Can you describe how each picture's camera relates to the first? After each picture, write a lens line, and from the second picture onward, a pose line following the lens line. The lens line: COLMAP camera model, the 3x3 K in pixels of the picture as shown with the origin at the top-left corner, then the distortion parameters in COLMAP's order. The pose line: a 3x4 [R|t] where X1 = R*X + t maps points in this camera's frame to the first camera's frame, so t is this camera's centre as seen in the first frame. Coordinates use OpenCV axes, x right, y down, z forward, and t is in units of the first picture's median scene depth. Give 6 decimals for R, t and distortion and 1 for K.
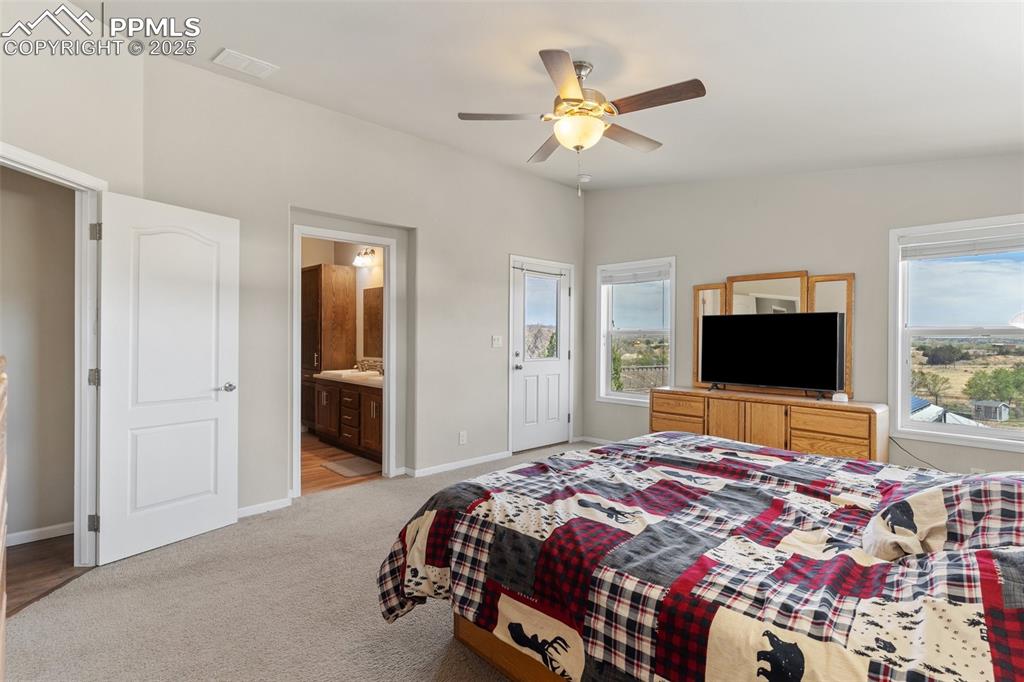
lens RADIAL K [[493.8, 0, 510.3], [0, 493.8, 345.6], [0, 0, 1]] dist [-0.000645, -0.000409]
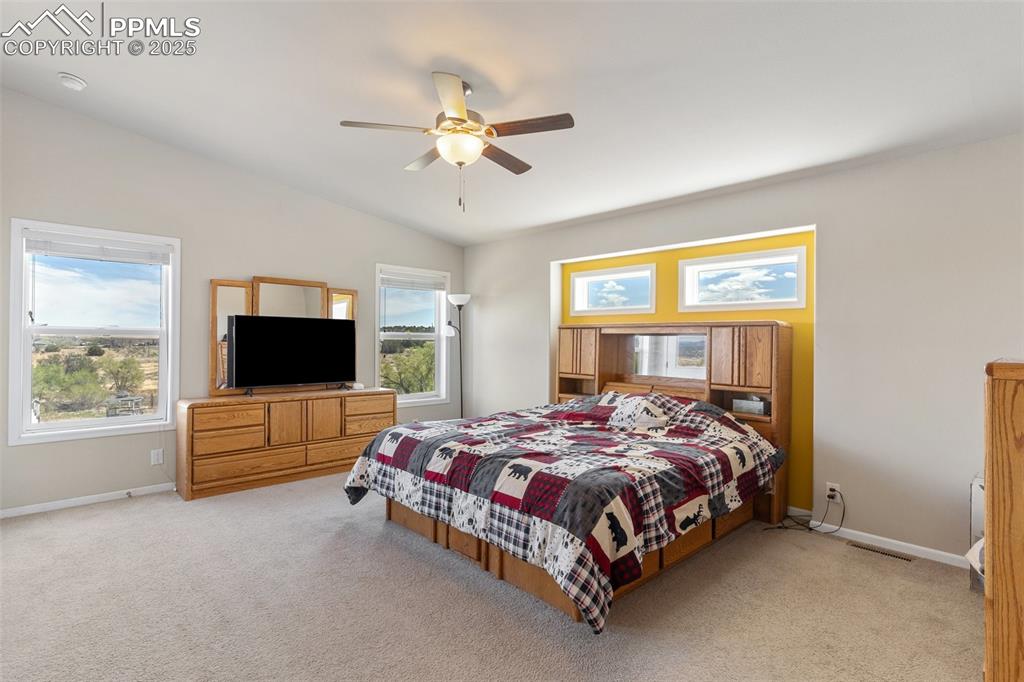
lens RADIAL K [[493.8, 0, 510.3], [0, 493.8, 345.6], [0, 0, 1]] dist [-0.000645, -0.000409]
pose [[0.010154, -0.014523, 0.999843, -0.746494], [0.011000, 0.999836, 0.014411, -0.018595], [-0.999888, 0.010852, 0.010312, 0.716741]]
